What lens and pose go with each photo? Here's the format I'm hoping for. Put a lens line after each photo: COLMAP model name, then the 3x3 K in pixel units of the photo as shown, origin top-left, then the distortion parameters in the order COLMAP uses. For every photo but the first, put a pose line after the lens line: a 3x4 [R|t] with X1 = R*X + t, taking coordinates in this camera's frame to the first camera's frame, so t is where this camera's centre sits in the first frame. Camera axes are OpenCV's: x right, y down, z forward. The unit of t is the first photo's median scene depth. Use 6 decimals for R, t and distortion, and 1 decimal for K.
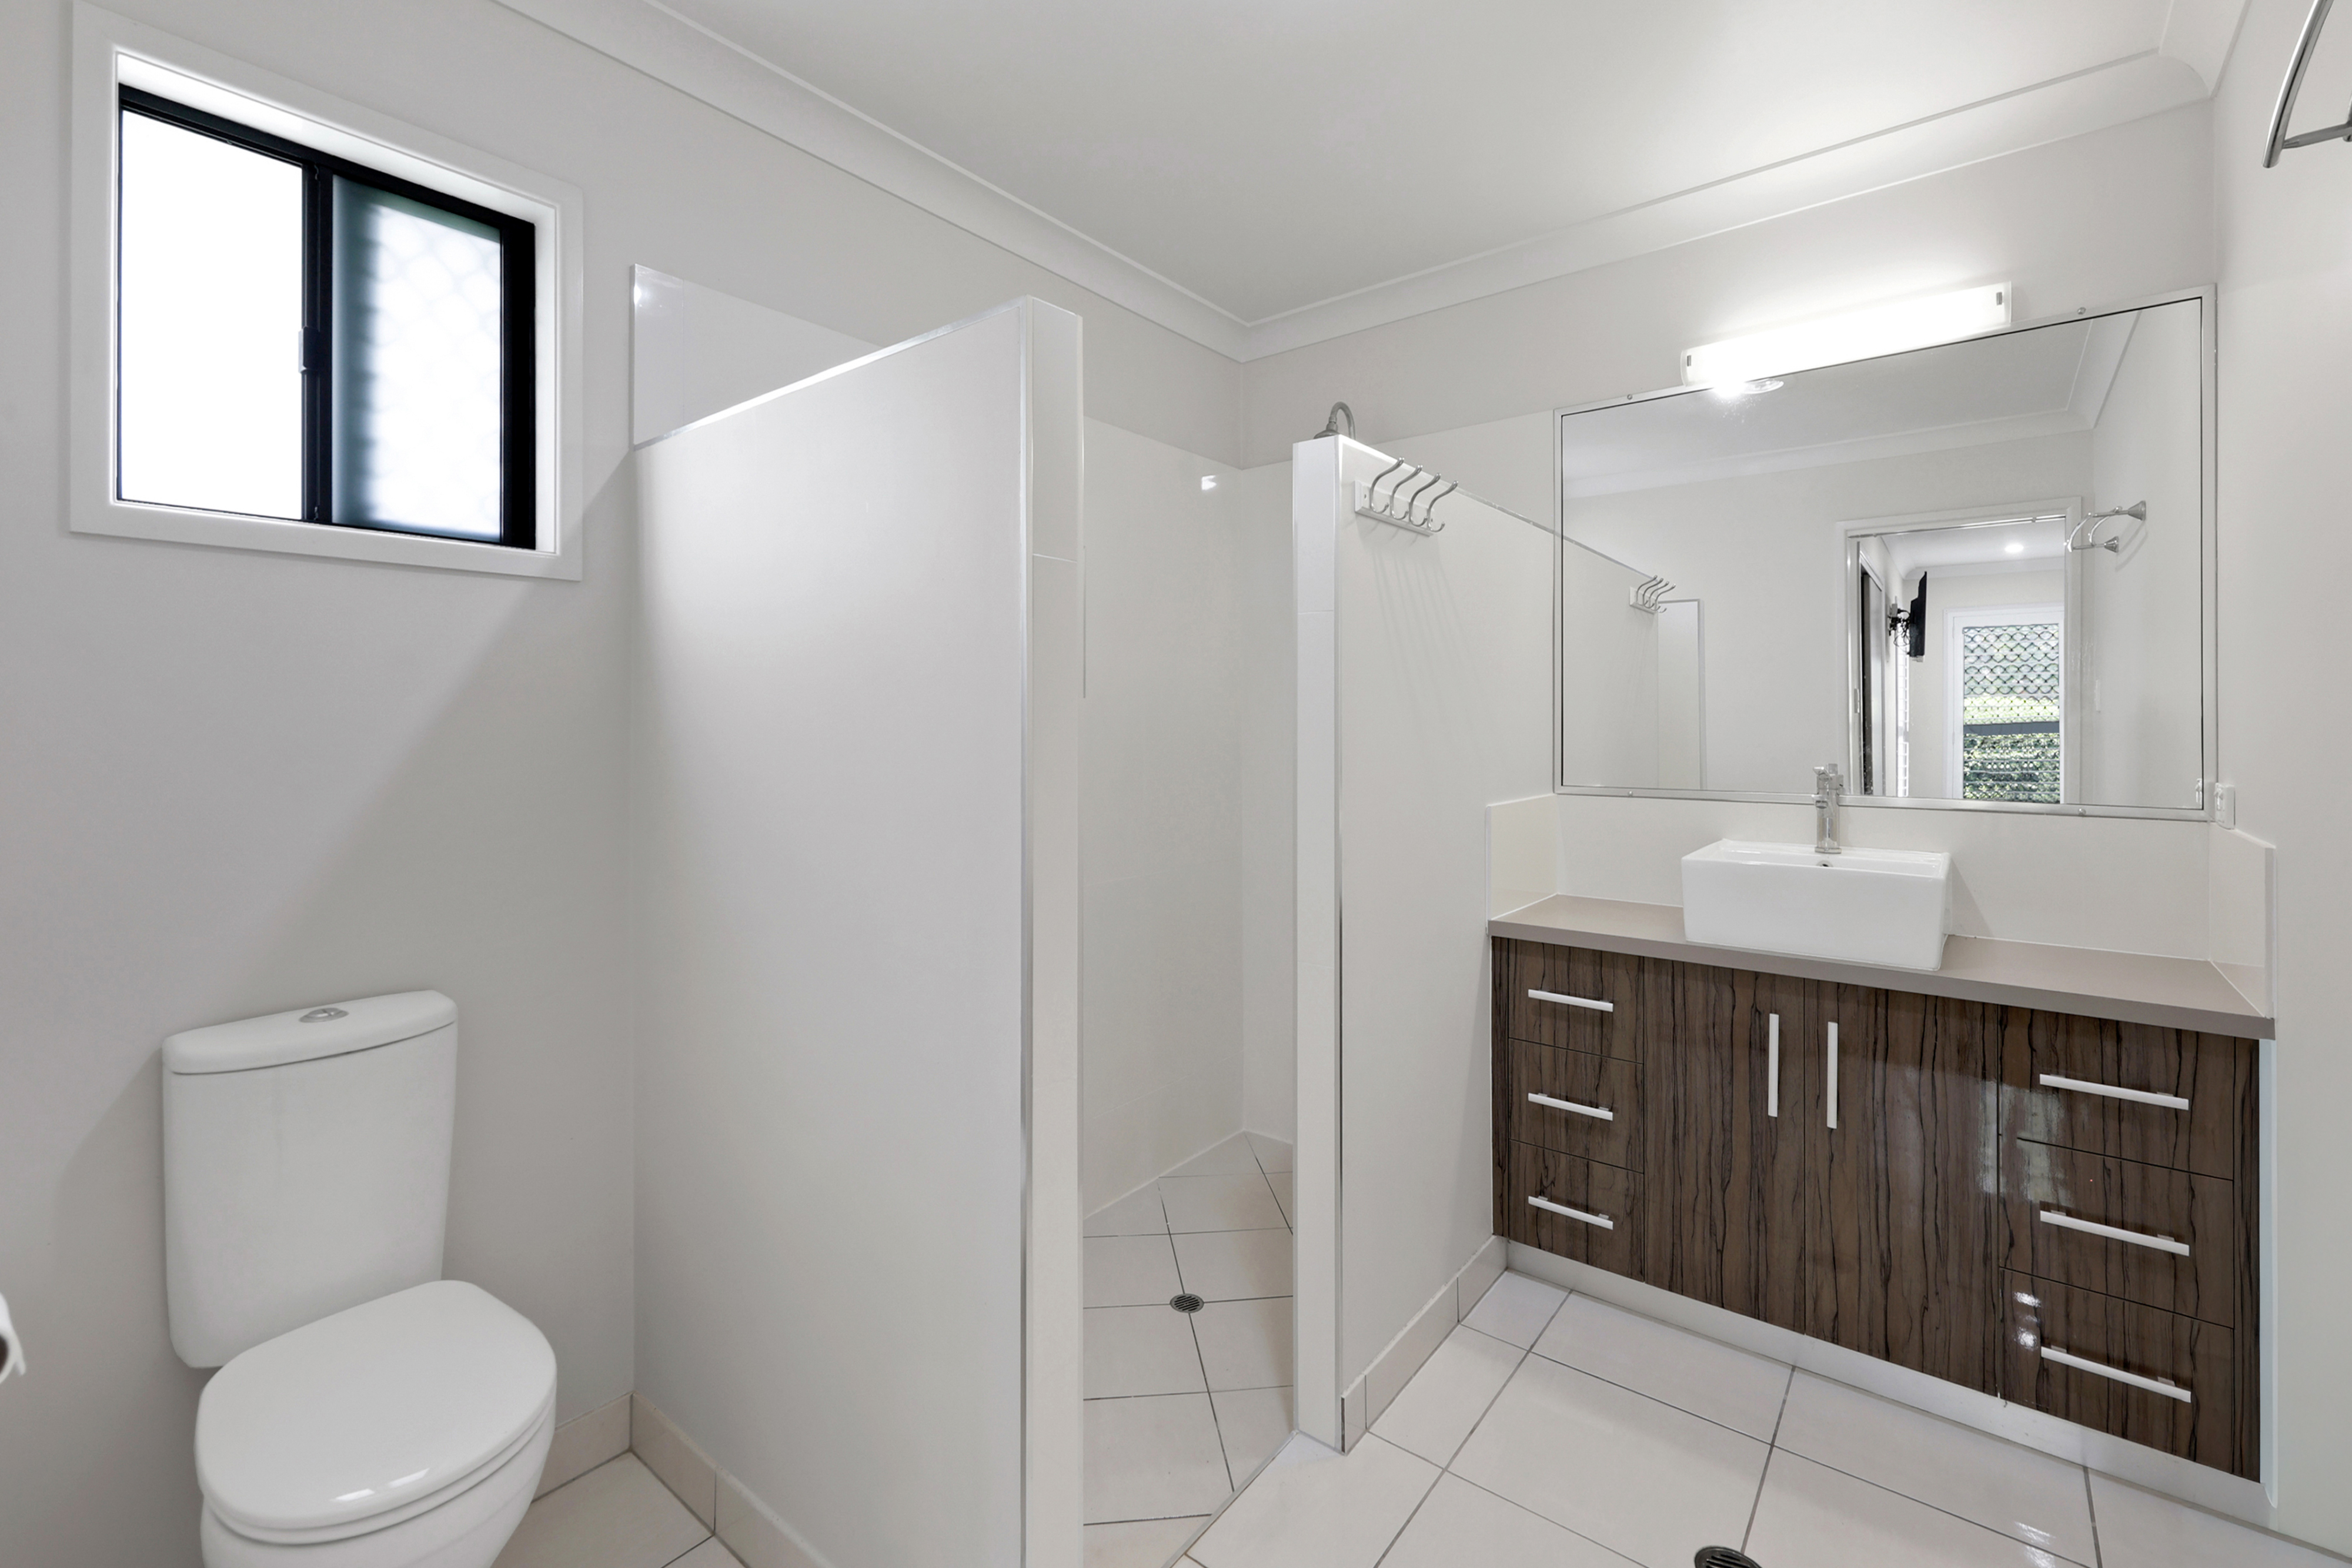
lens RADIAL K [[994.9, 0, 1182.0], [0, 994.9, 728.2], [0, 0, 1]] dist [0.001457, 0.000403]
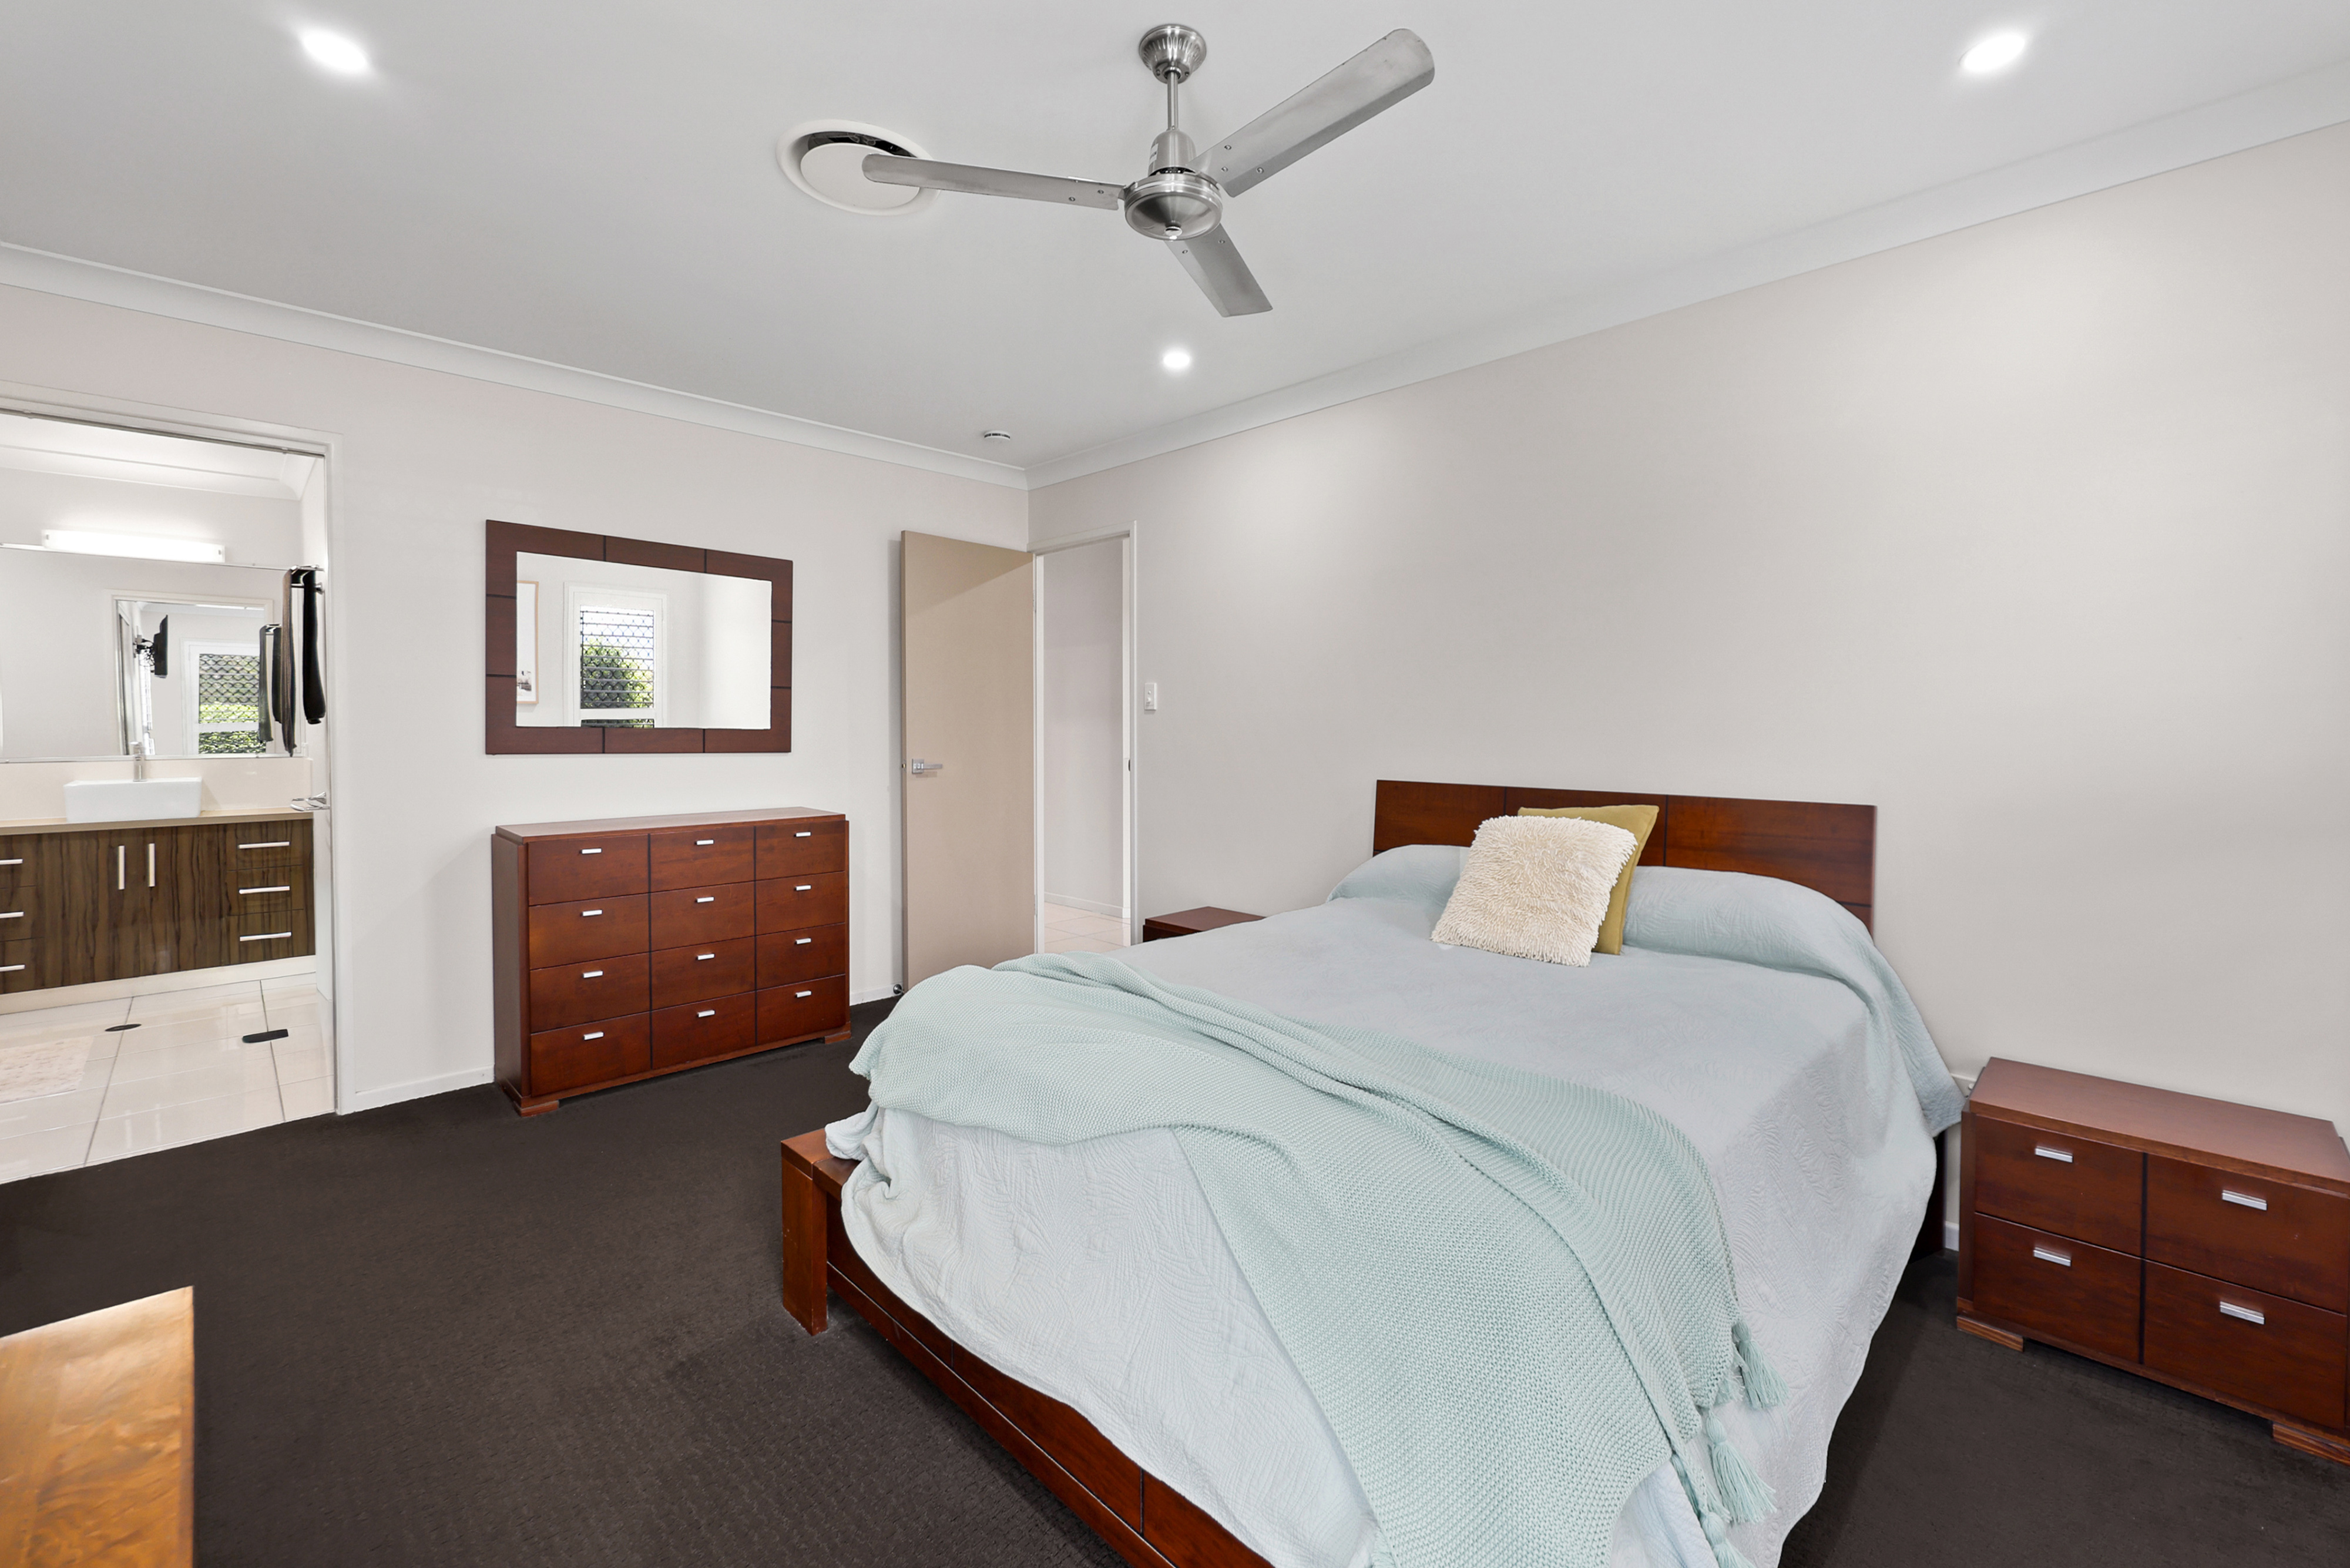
lens RADIAL K [[994.1, 0, 1181.0], [0, 994.1, 728.2], [0, 0, 1]] dist [0.001457, 0.000403]
pose [[0.120749, -0.007913, 0.992651, -1.346991], [0.009752, 0.999929, 0.006784, 0.015314], [-0.992635, 0.008861, 0.120818, -1.661574]]
